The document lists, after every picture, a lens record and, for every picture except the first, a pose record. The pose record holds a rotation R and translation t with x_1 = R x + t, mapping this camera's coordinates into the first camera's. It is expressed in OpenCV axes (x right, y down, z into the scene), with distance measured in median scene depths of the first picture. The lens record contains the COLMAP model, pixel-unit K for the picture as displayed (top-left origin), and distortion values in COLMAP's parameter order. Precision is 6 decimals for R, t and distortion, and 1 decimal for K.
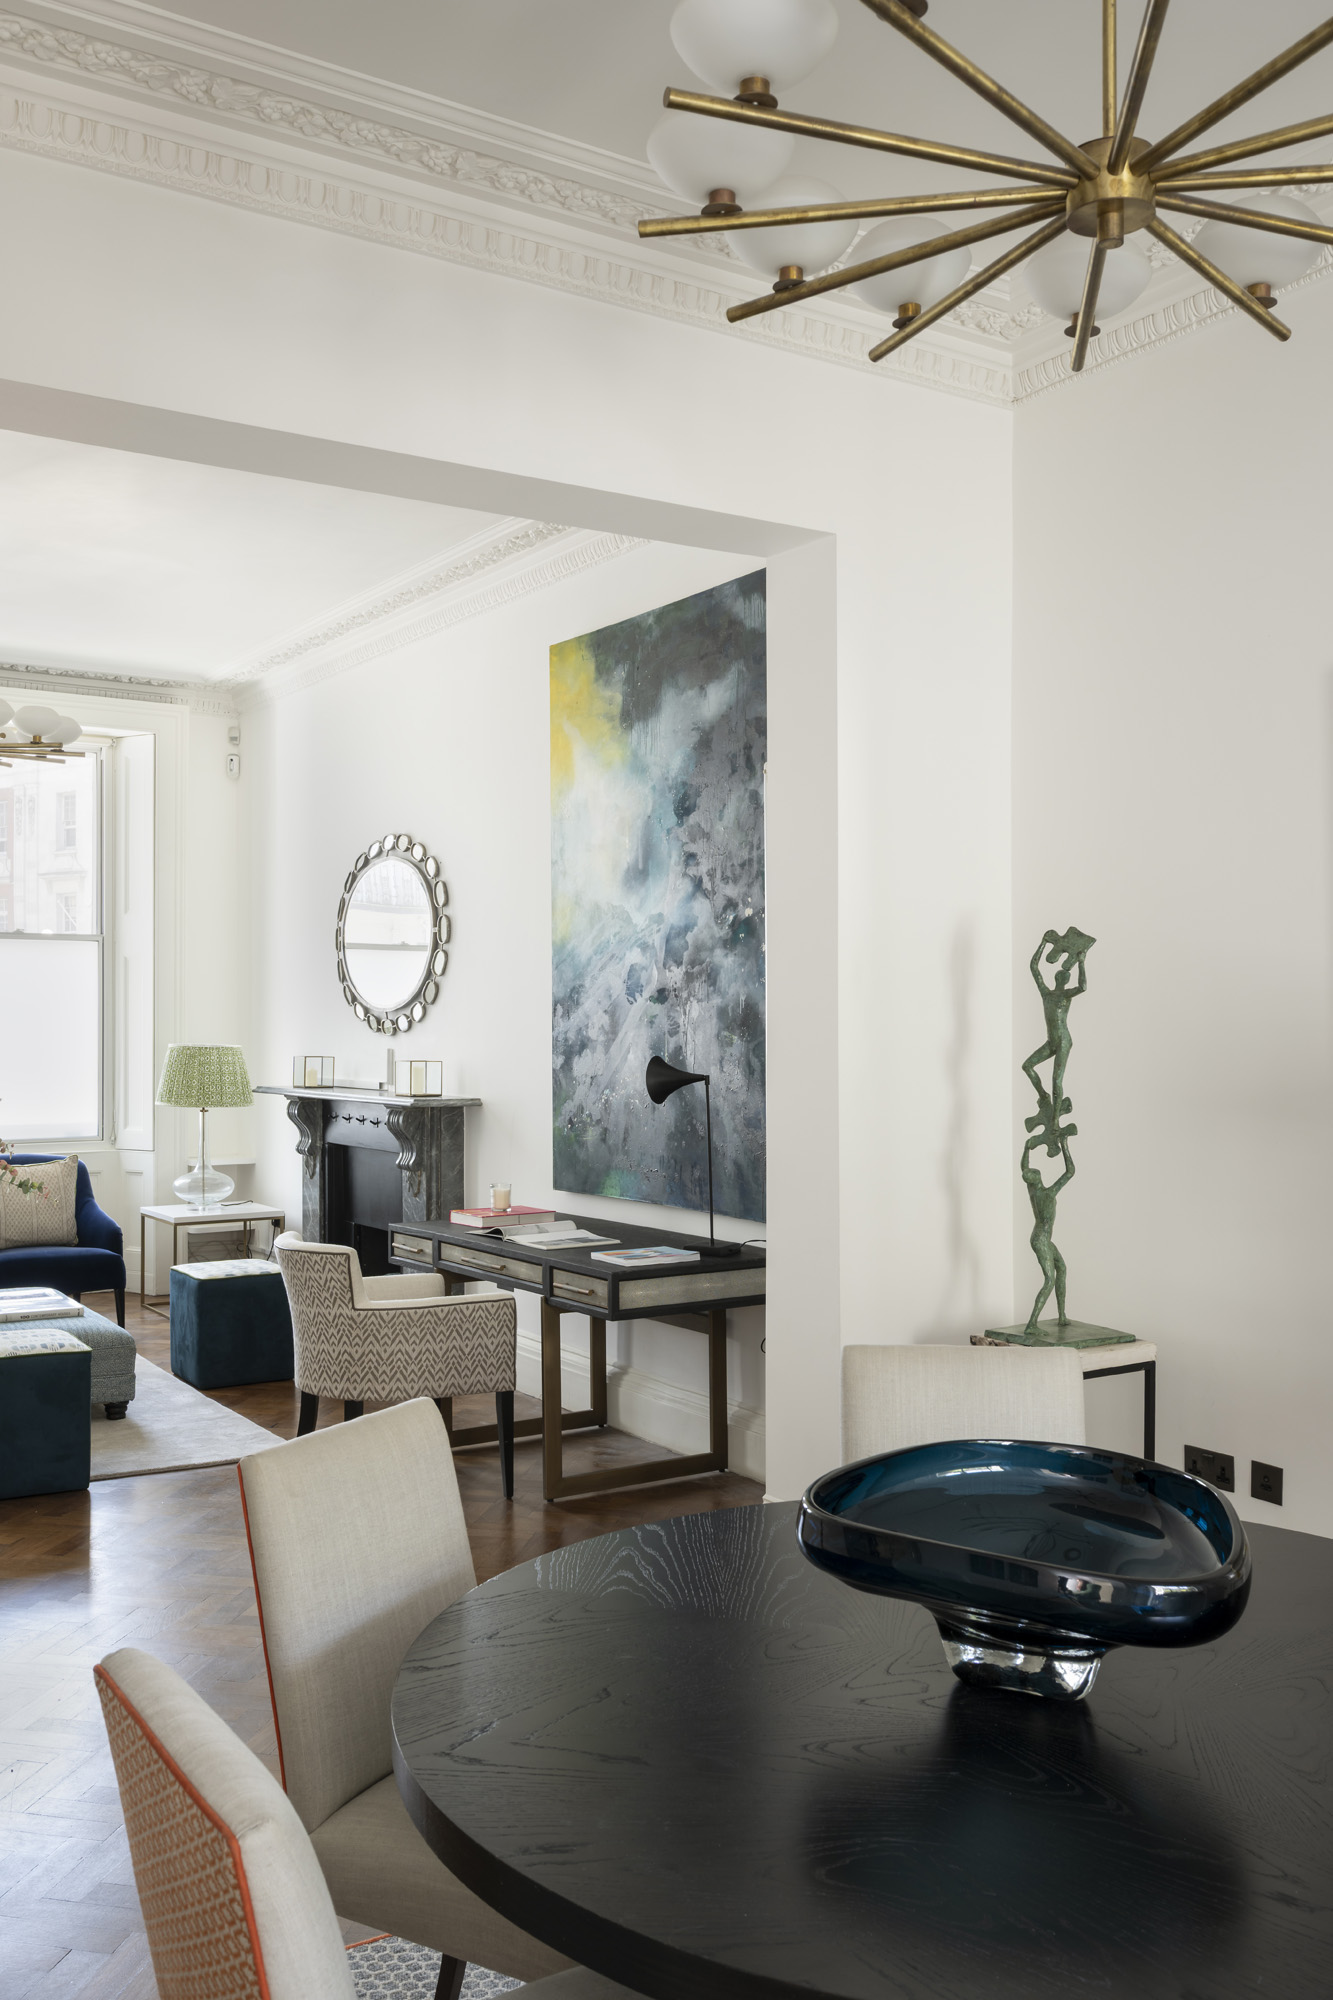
lens RADIAL K [[1772.8, 0, 664.5], [0, 1772.8, 1018.0], [0, 0, 1]] dist [0.003219, 0.001641]
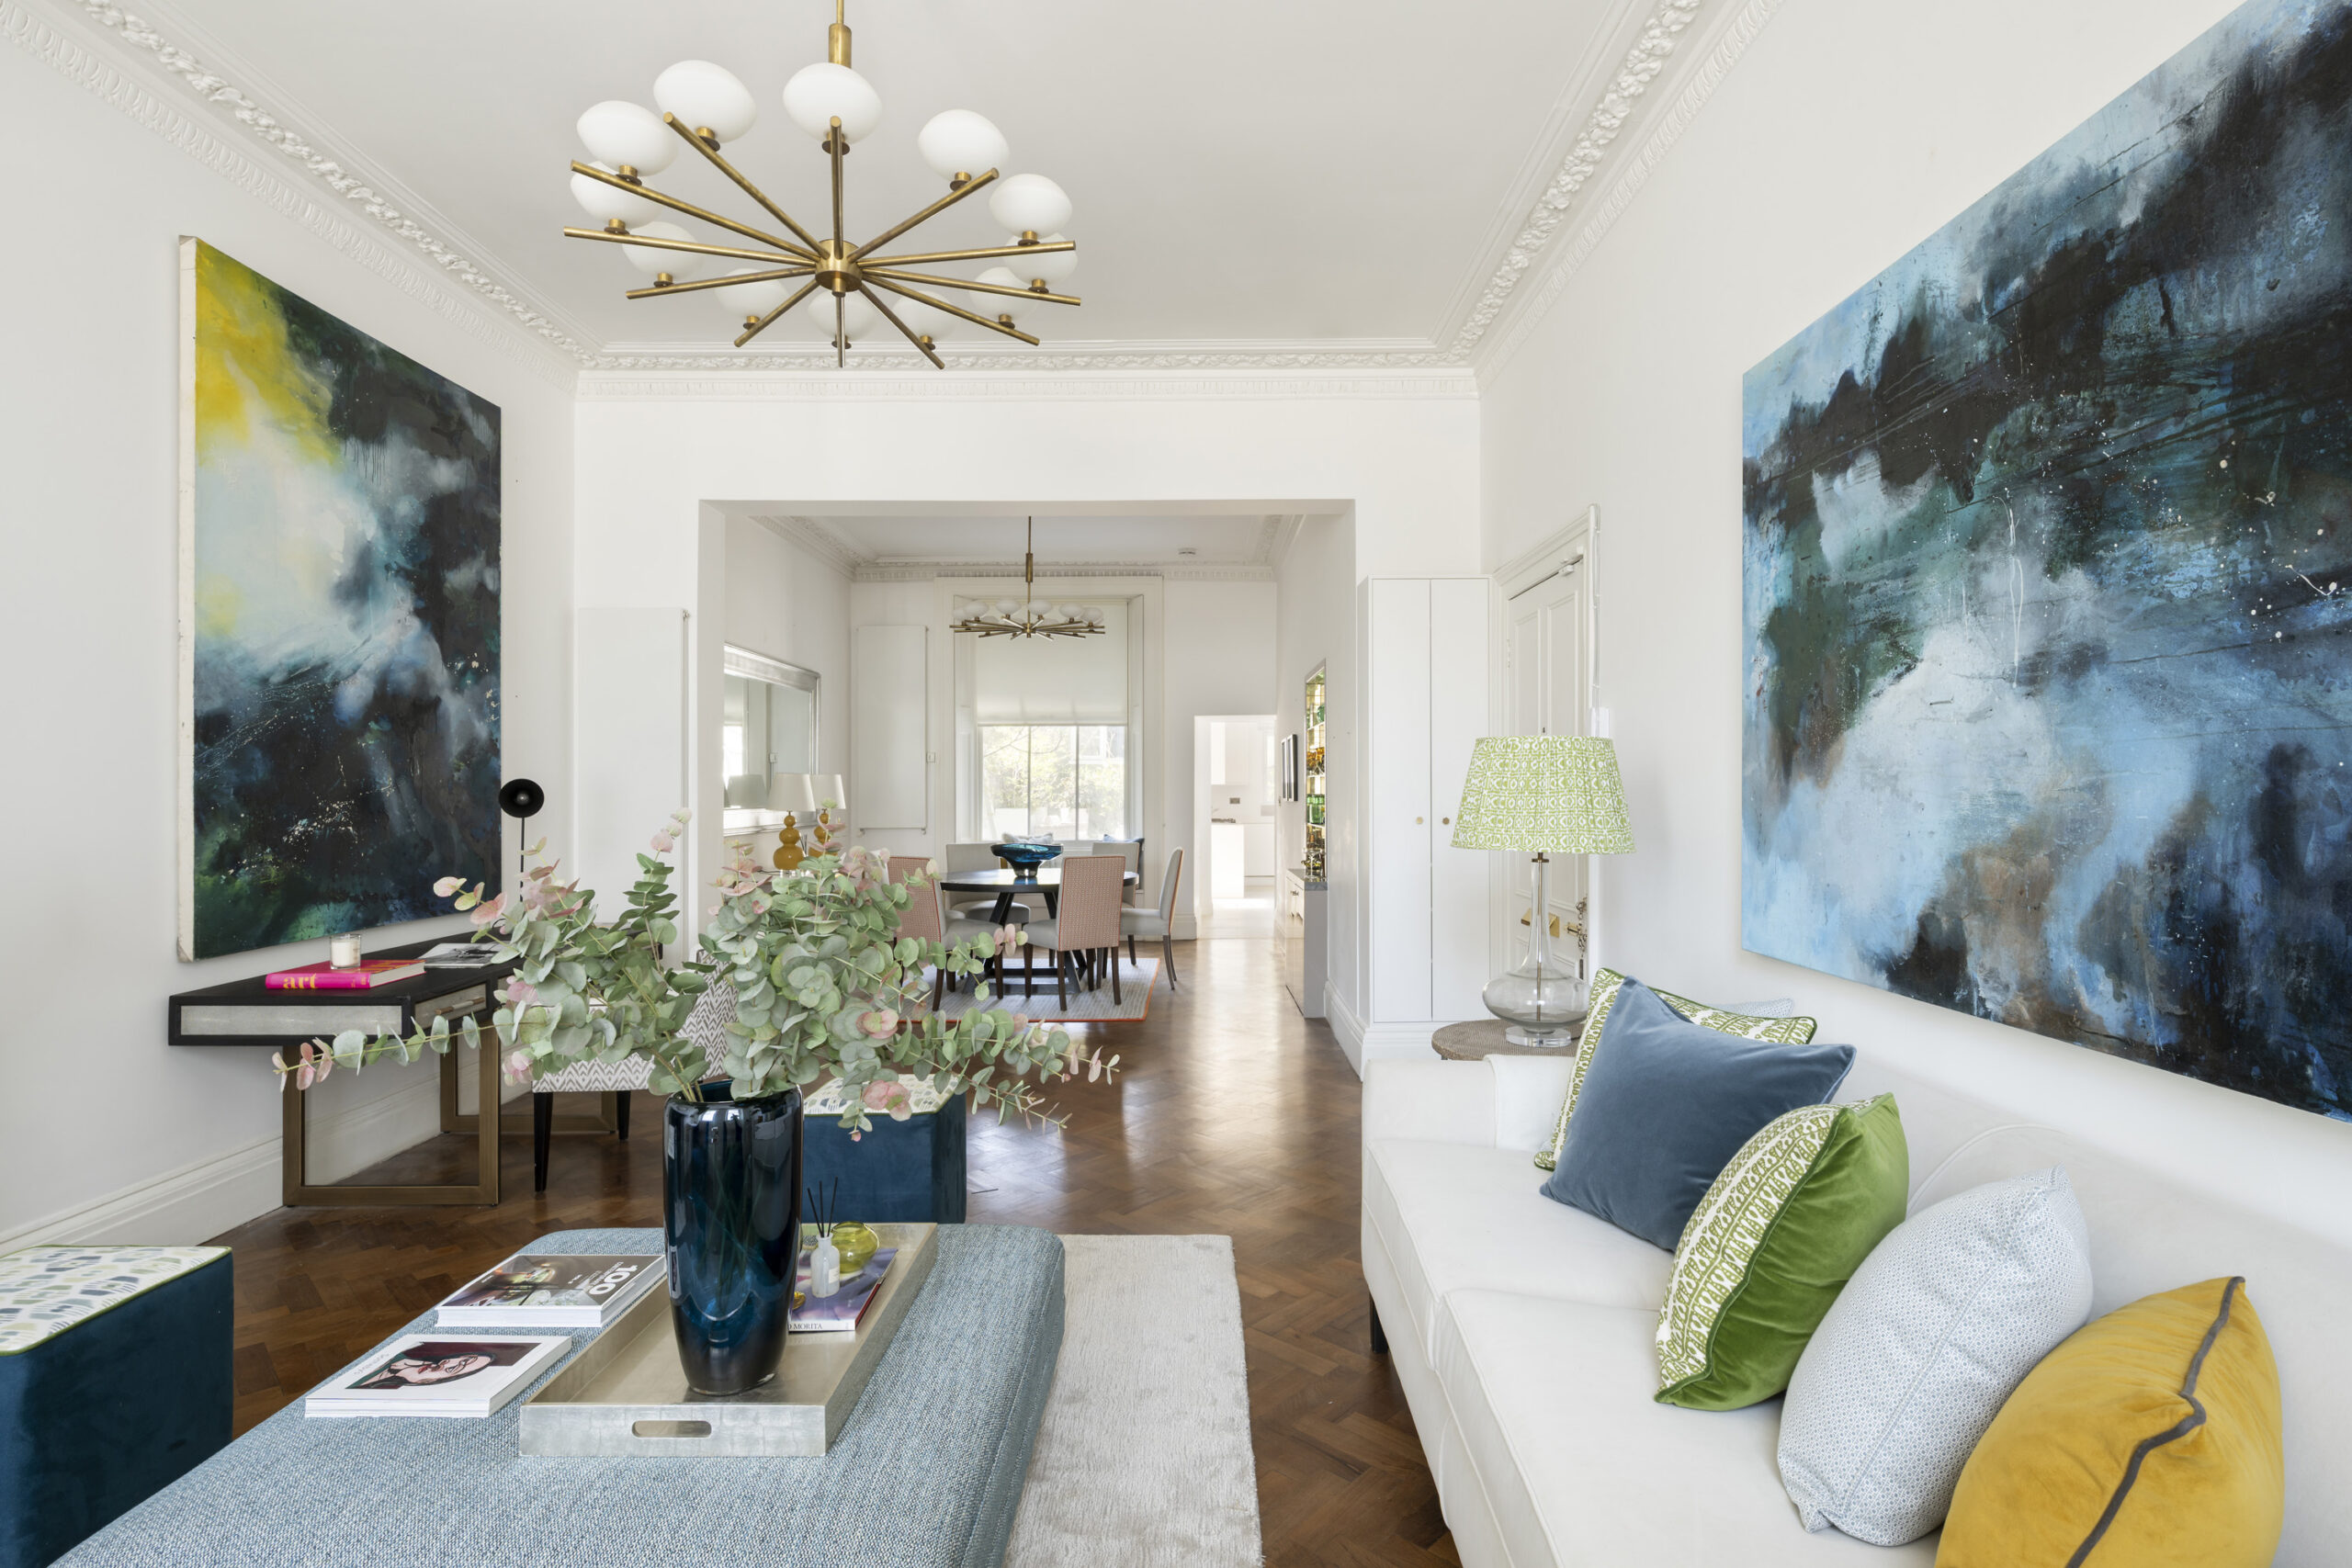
lens RADIAL K [[1113.6, 0, 1176.7], [0, 1113.6, 789.3], [0, 0, 1]] dist [0.000782, 0.000466]
pose [[-0.835350, -0.000076, 0.549718, -0.674406], [0.000220, 1.000000, 0.000472, 0.023793], [-0.549718, 0.000515, -0.835350, 1.171122]]
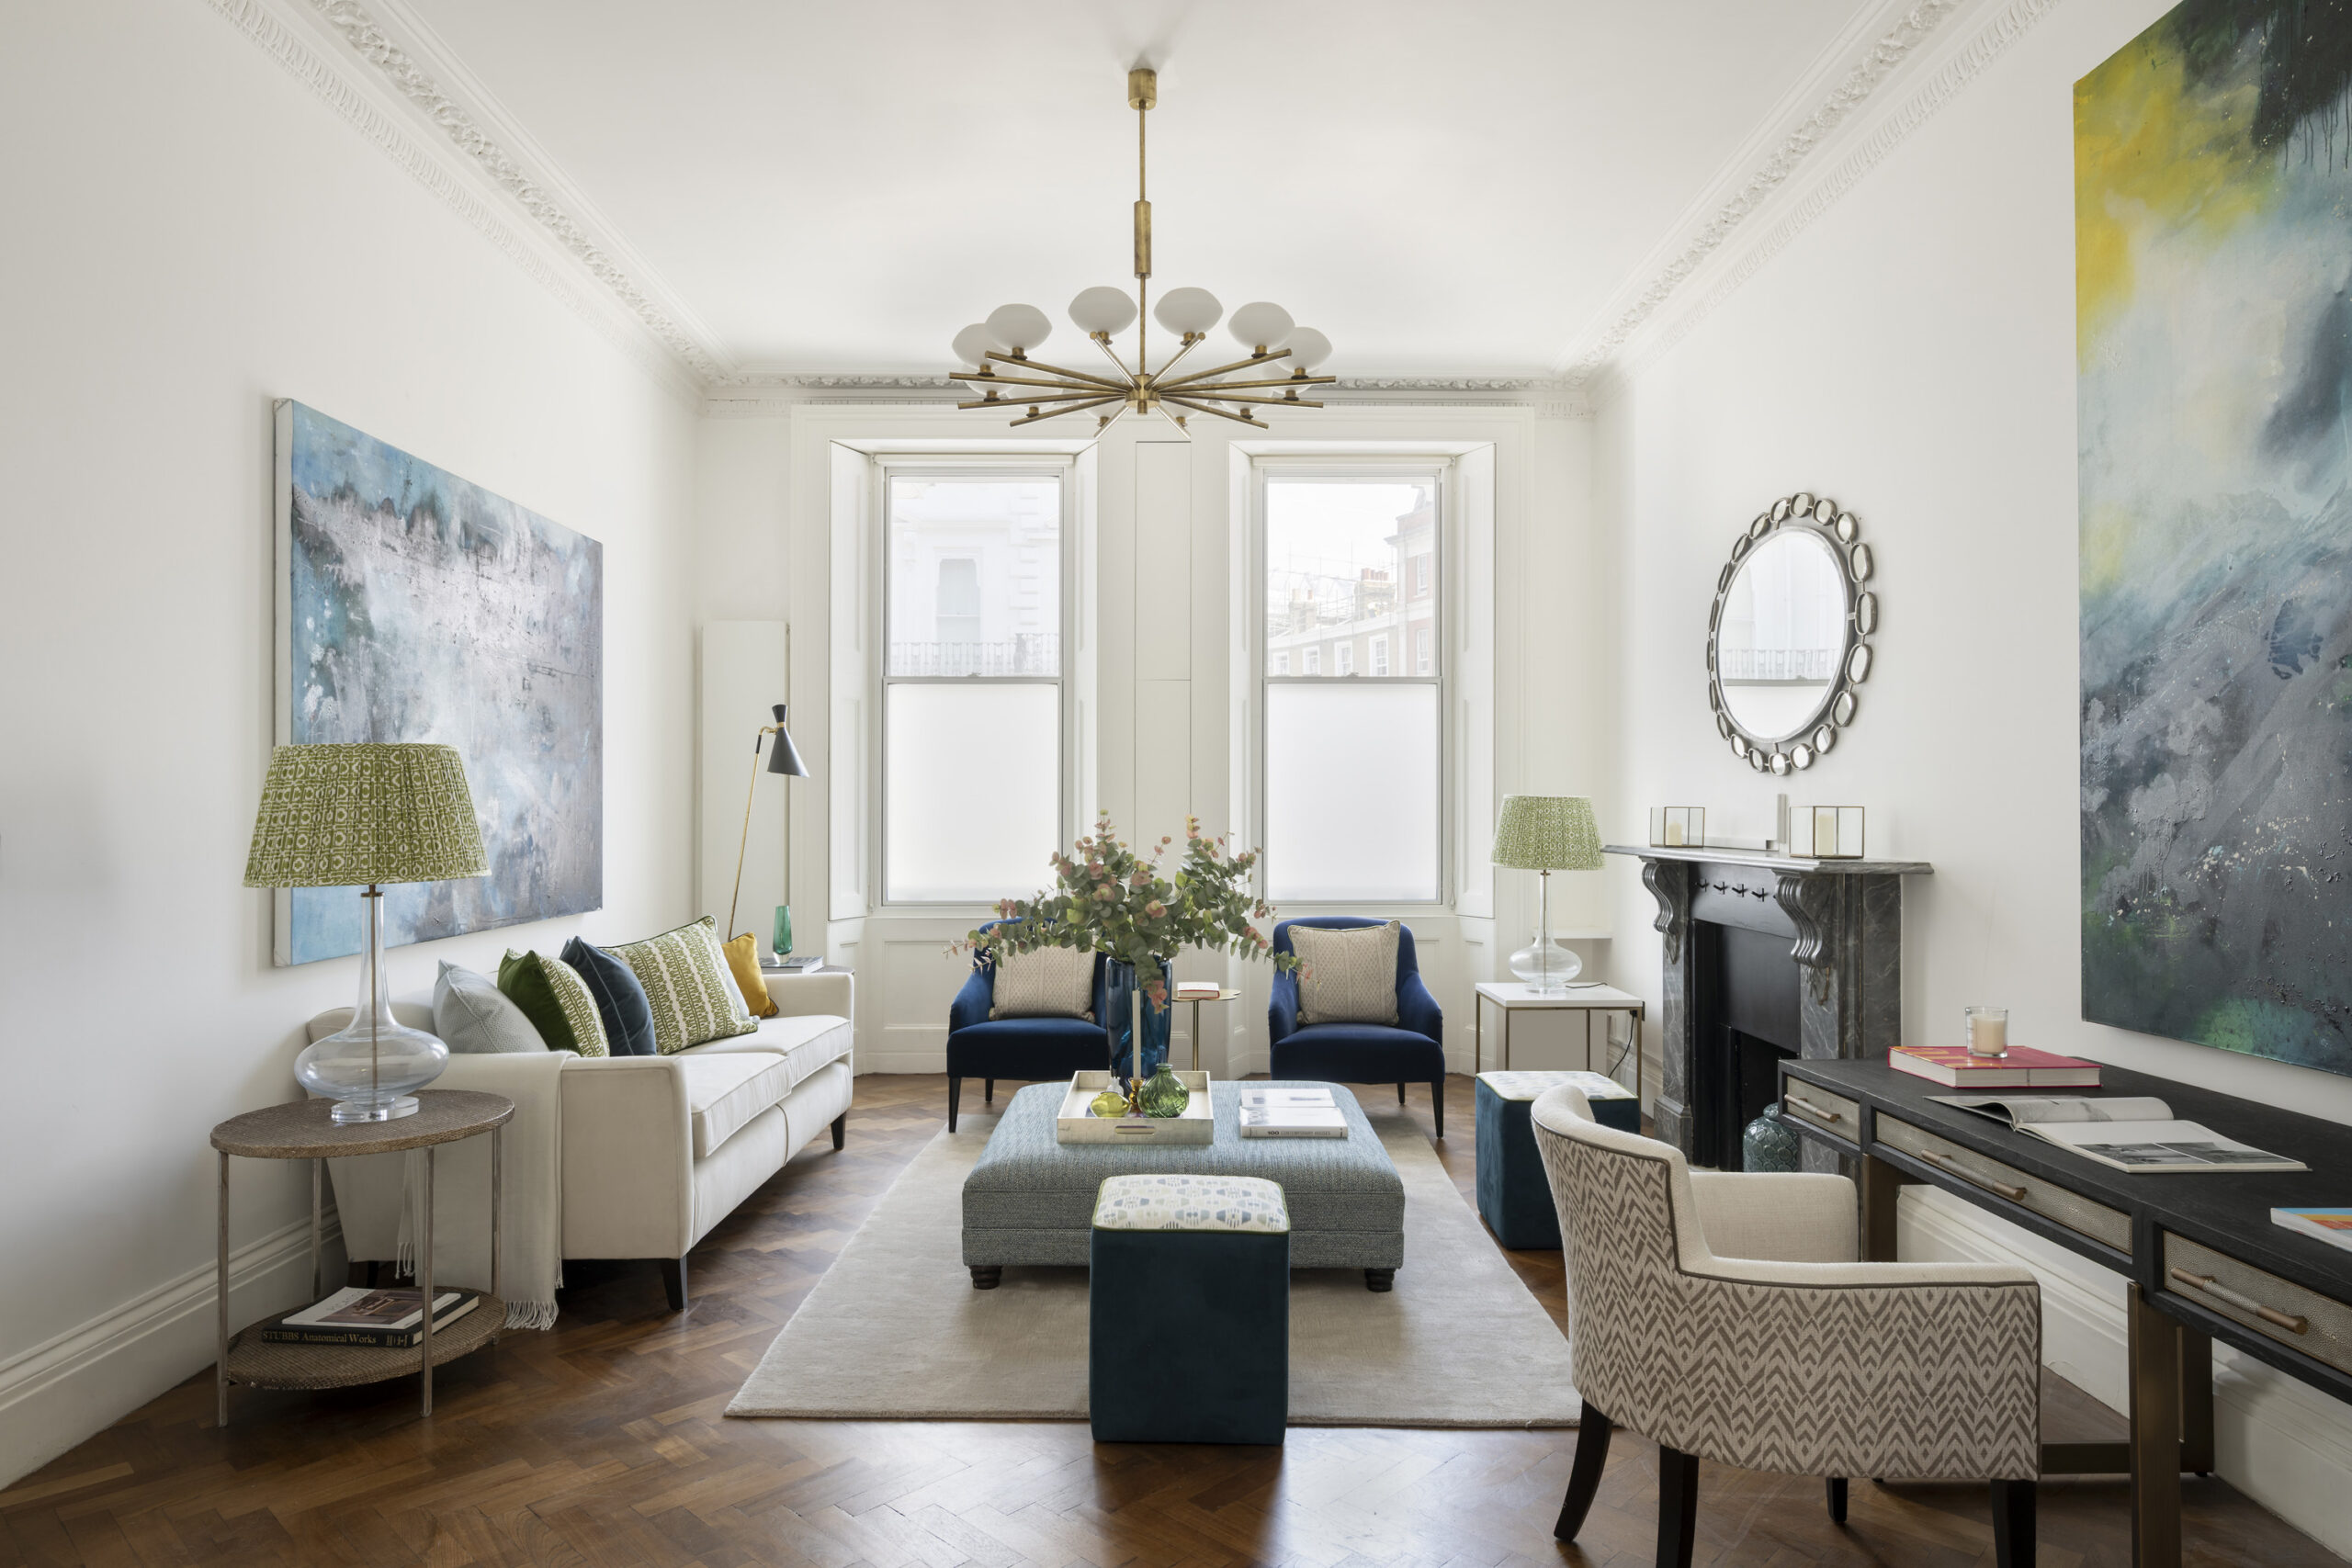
lens RADIAL K [[1408.5, 0, 1194.7], [0, 1408.5, 804.5], [0, 0, 1]] dist [-0.000360, 0.001031]
pose [[0.852089, -0.000960, -0.523396, -0.069137], [0.000237, 0.999999, -0.001447, 0.026969], [0.523397, 0.001109, 0.852089, 0.457732]]
